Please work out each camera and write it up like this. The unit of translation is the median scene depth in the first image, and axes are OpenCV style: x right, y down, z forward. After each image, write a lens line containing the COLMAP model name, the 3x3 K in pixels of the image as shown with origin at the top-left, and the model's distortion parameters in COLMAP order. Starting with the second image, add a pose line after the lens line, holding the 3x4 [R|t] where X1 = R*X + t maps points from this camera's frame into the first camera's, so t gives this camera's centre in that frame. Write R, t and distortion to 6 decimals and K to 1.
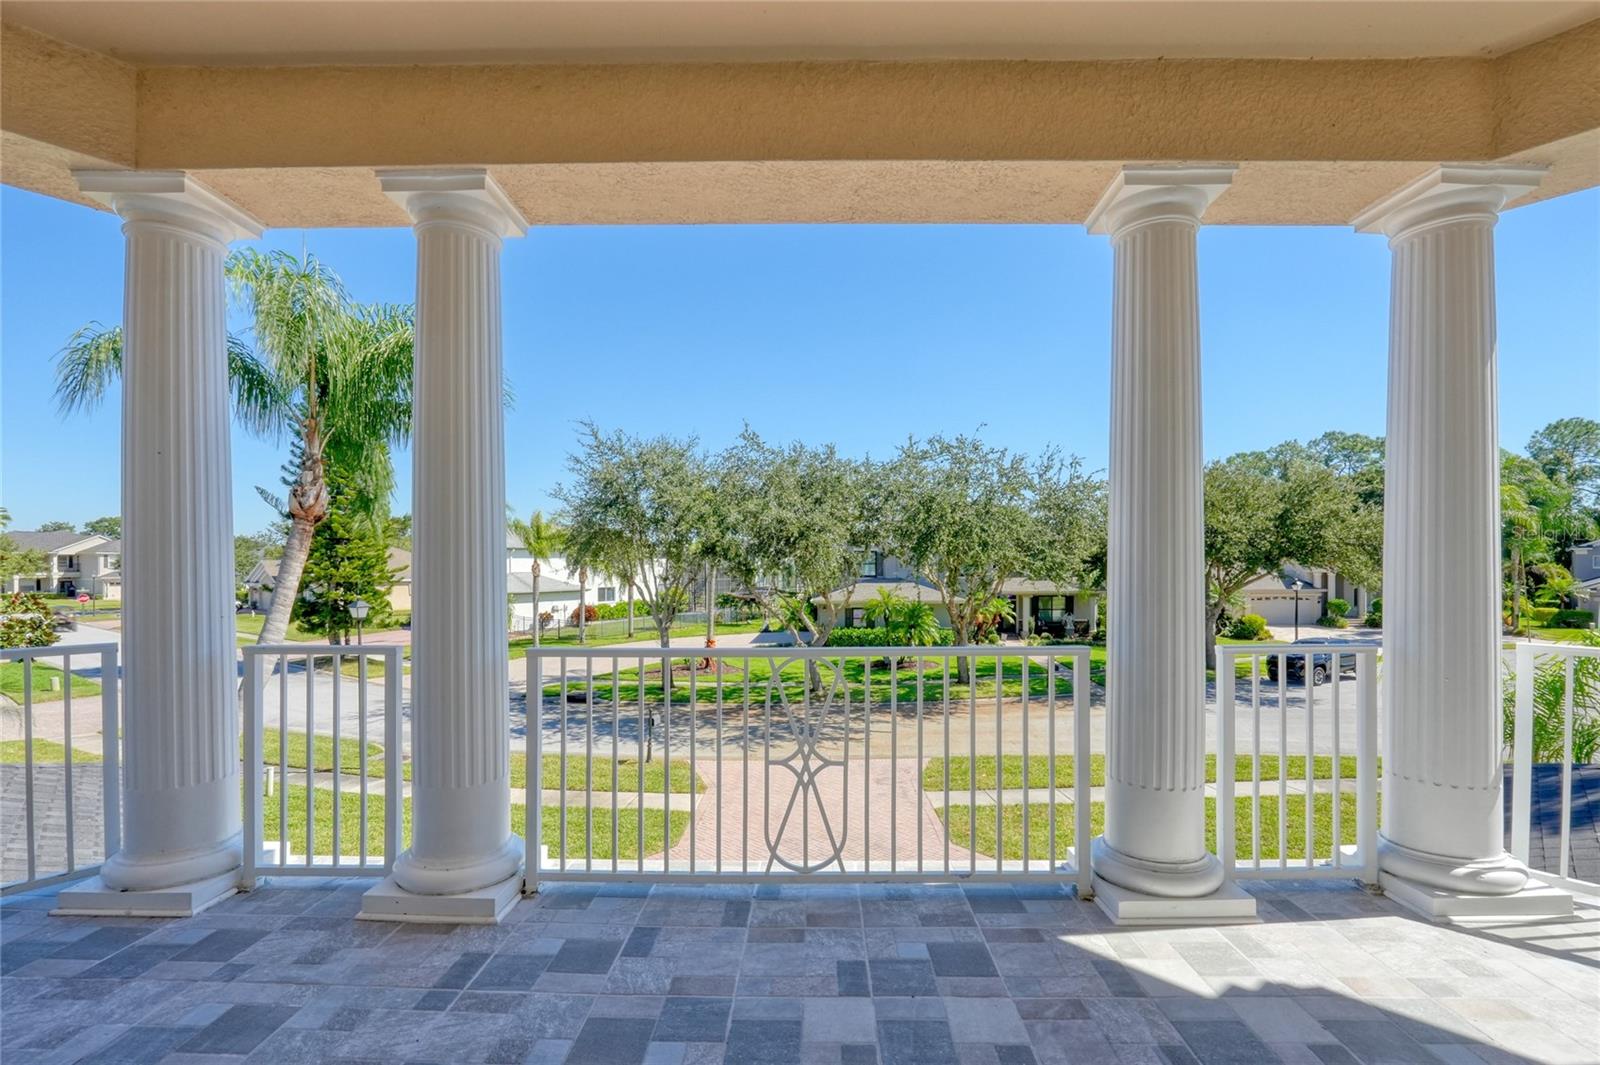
lens RADIAL K [[699.7, 0, 798.9], [0, 699.7, 572.6], [0, 0, 1]] dist [-0.007017, 0.000627]
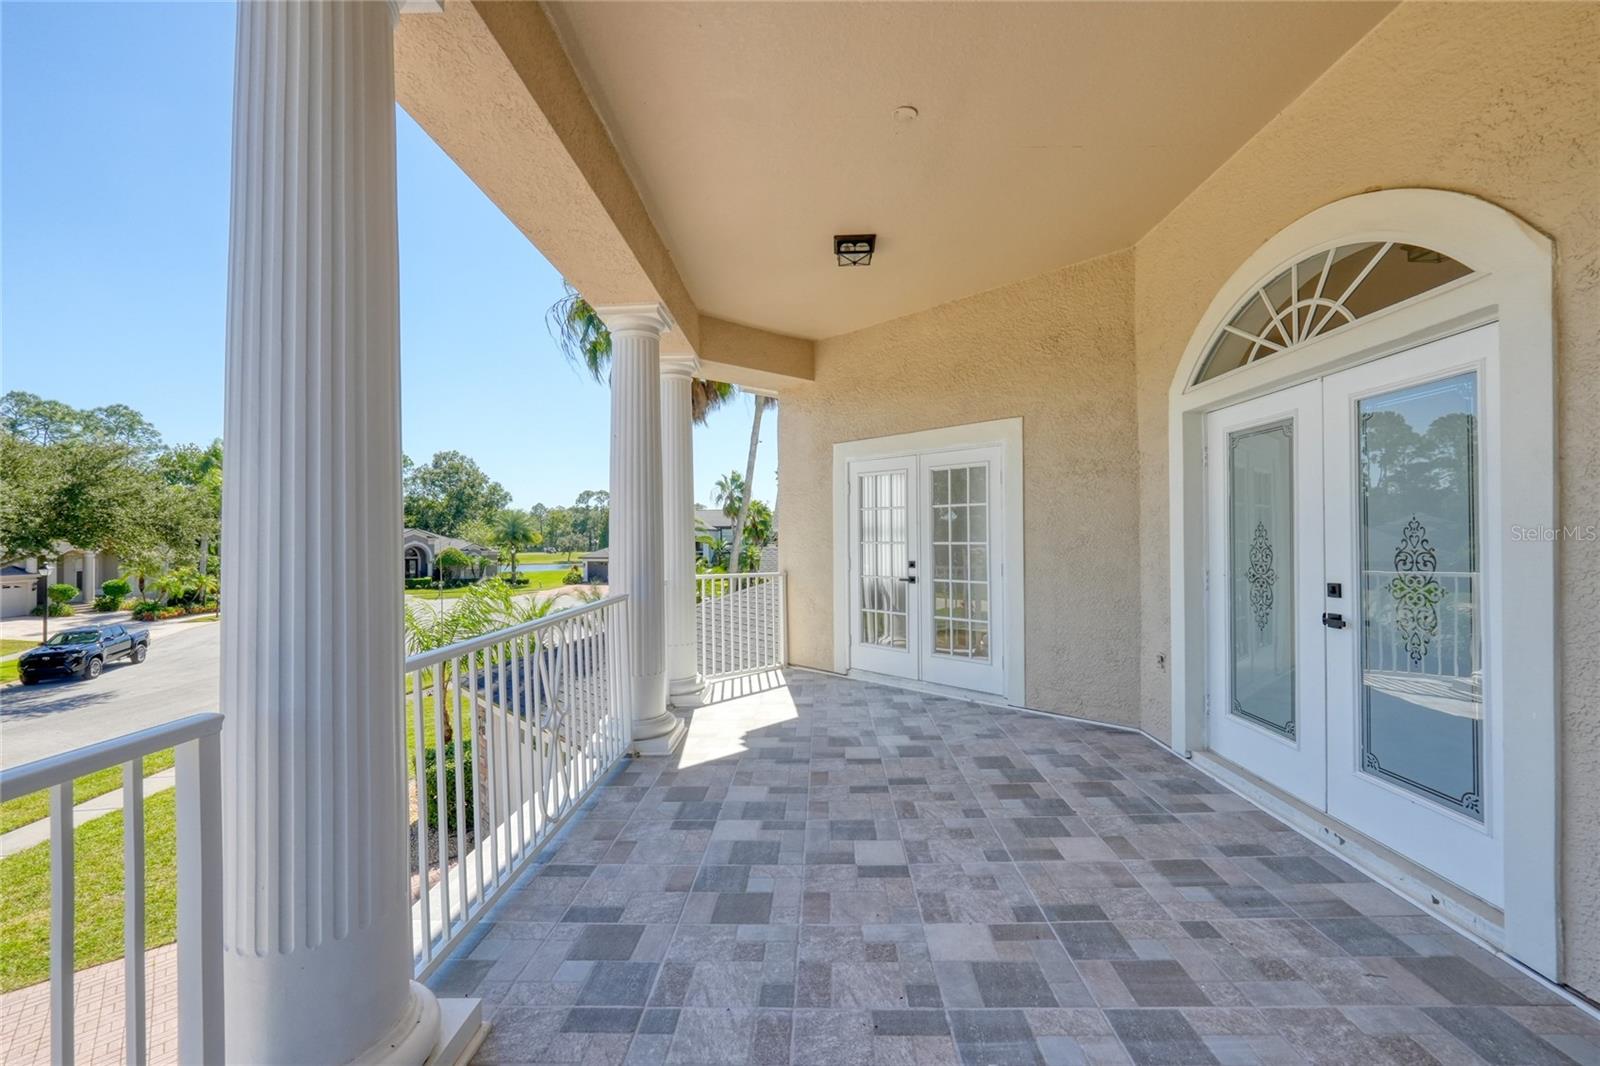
lens RADIAL K [[671.1, 0, 801.0], [0, 671.1, 537.0], [0, 0, 1]] dist [-0.009167, 0.000281]
pose [[0.011041, 0.007654, 0.999910, -0.330572], [0.016639, 0.999831, -0.007837, -0.000535], [-0.999801, 0.016724, 0.010912, 0.189054]]
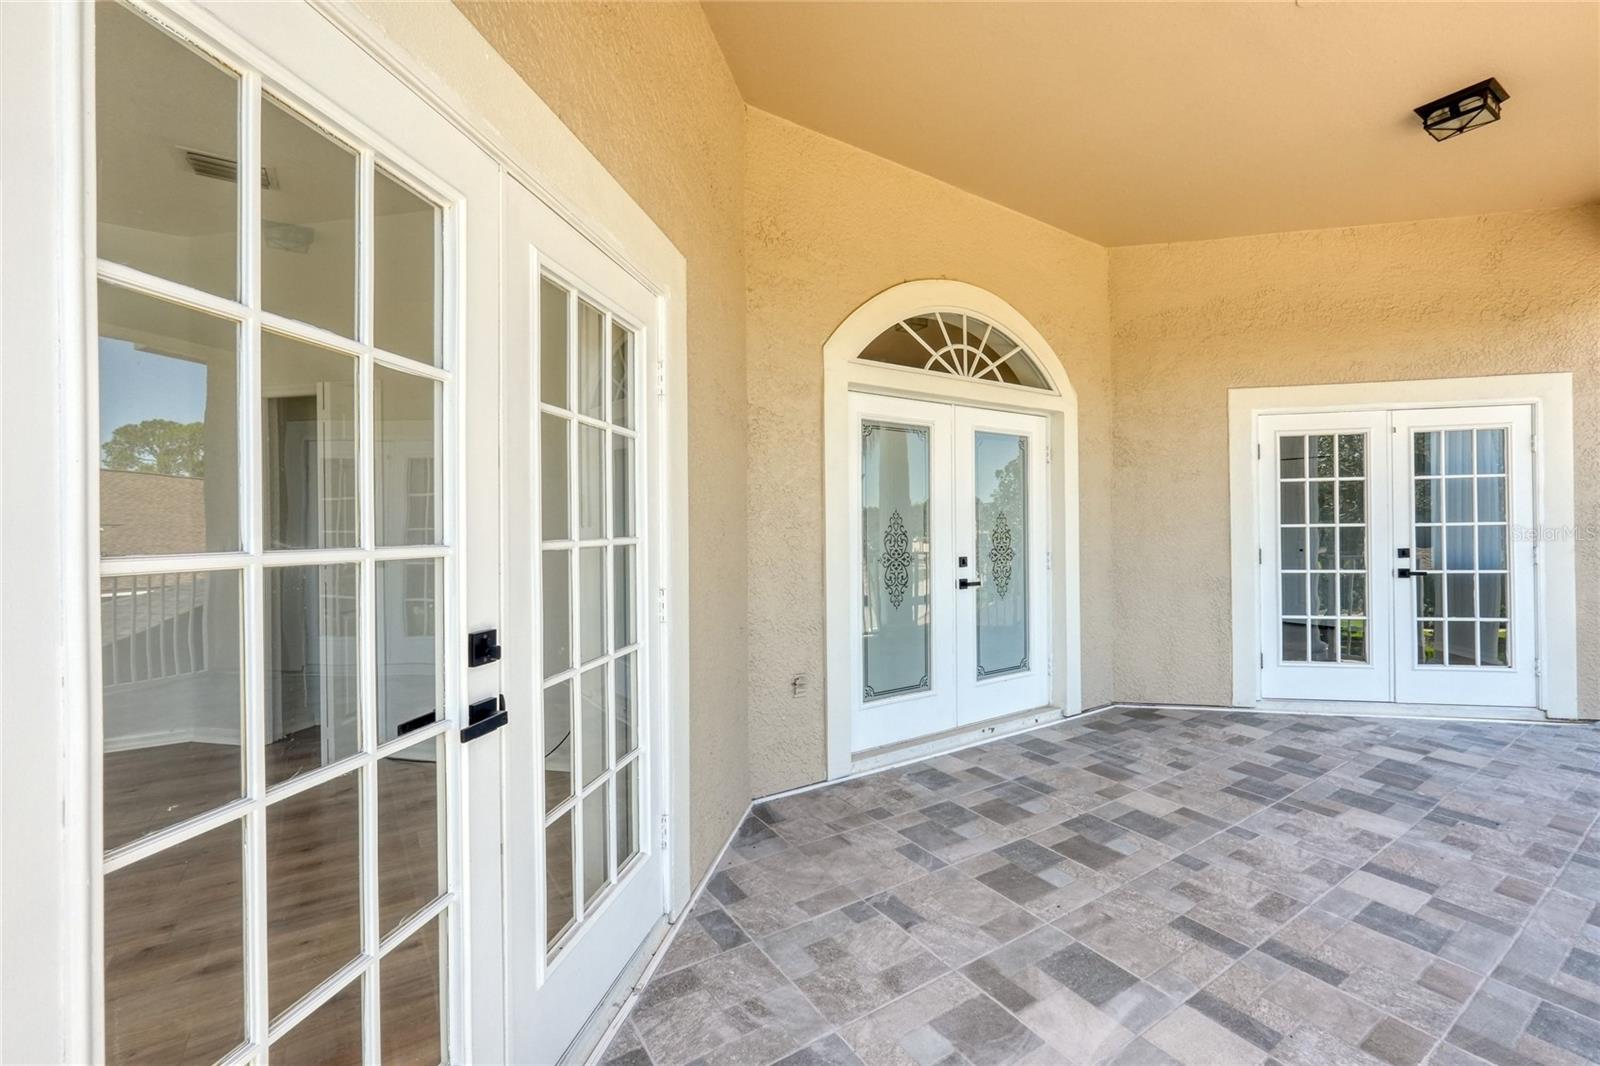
lens RADIAL K [[666.1, 0, 801.4], [0, 666.1, 527.3], [0, 0, 1]] dist [-0.026433, 0.011501]
pose [[-0.825233, 0.016234, -0.564559, 0.324186], [0.008688, 0.999833, 0.016050, -0.004270], [0.564726, 0.008340, -0.825237, 0.241118]]
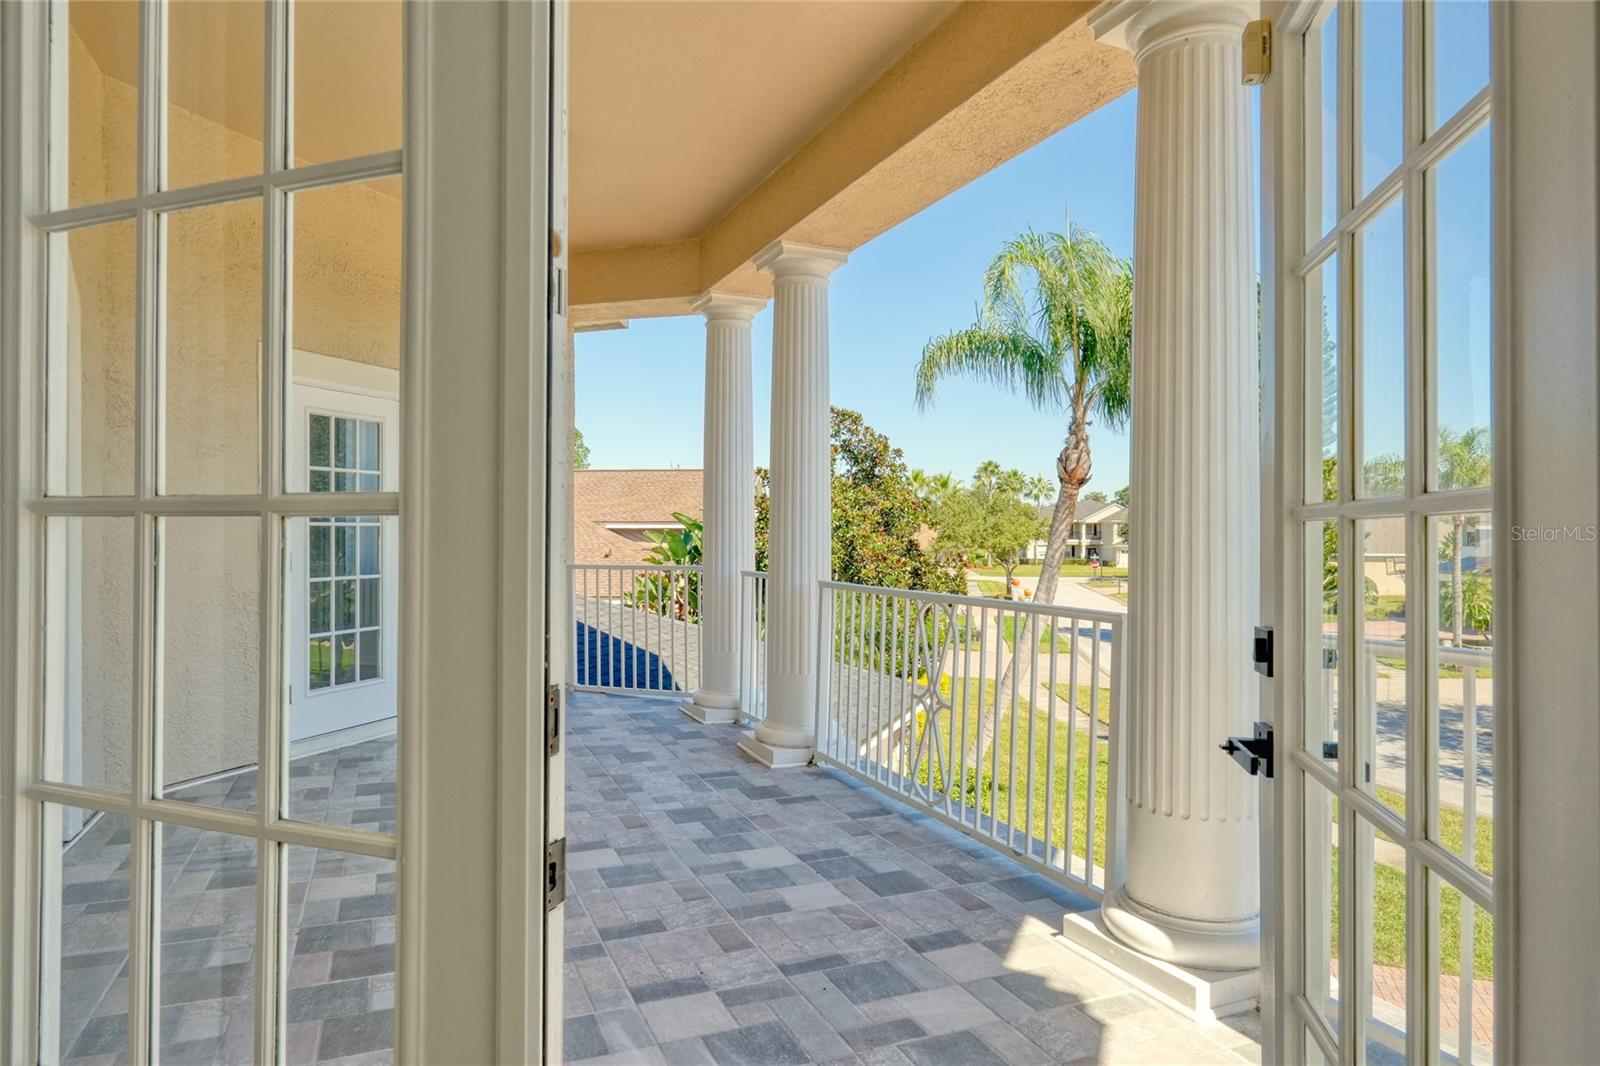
lens RADIAL K [[940.3, 0, 800.0], [0, 940.3, 533.0], [0, 0, 1]] dist [-0.002597, -0.000841]
pose [[0.416473, 0.003667, -0.909141, 0.385463], [-0.015947, 0.999867, -0.003273, 0.007778], [0.909008, 0.015861, 0.416476, 0.070552]]
